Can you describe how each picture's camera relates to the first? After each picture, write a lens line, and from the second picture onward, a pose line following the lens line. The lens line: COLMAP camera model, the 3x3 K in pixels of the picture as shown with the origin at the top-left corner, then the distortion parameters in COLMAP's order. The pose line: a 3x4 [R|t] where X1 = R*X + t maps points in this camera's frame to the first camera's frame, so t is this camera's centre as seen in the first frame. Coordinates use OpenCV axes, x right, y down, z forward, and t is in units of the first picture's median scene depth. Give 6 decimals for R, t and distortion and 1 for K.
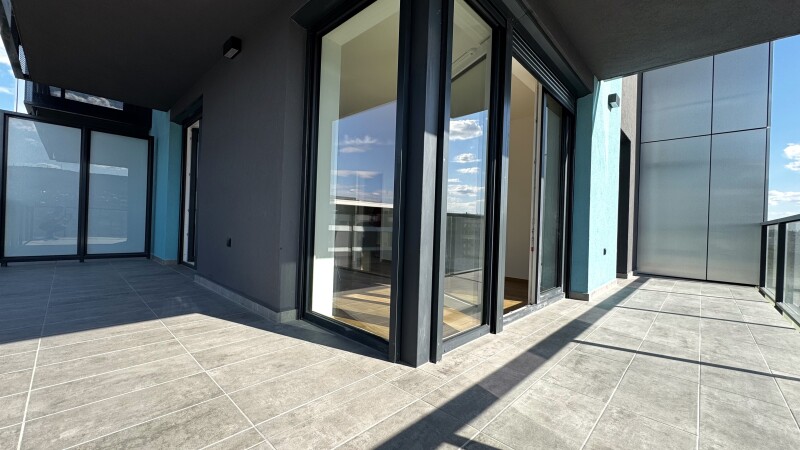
lens RADIAL K [[318.5, 0, 399.6], [0, 318.5, 225.7], [0, 0, 1]] dist [0.001318, 0.000137]
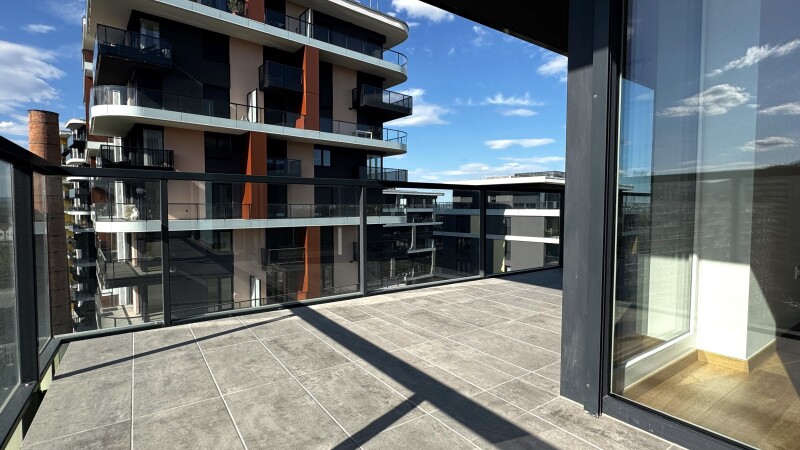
lens RADIAL K [[381.5, 0, 398.8], [0, 381.5, 223.7], [0, 0, 1]] dist [-0.005475, 0.000128]
pose [[-0.205101, 0.002780, -0.978737, 1.133050], [-0.007075, 0.999966, 0.004323, 0.055315], [0.978715, 0.007811, -0.205074, 0.931847]]
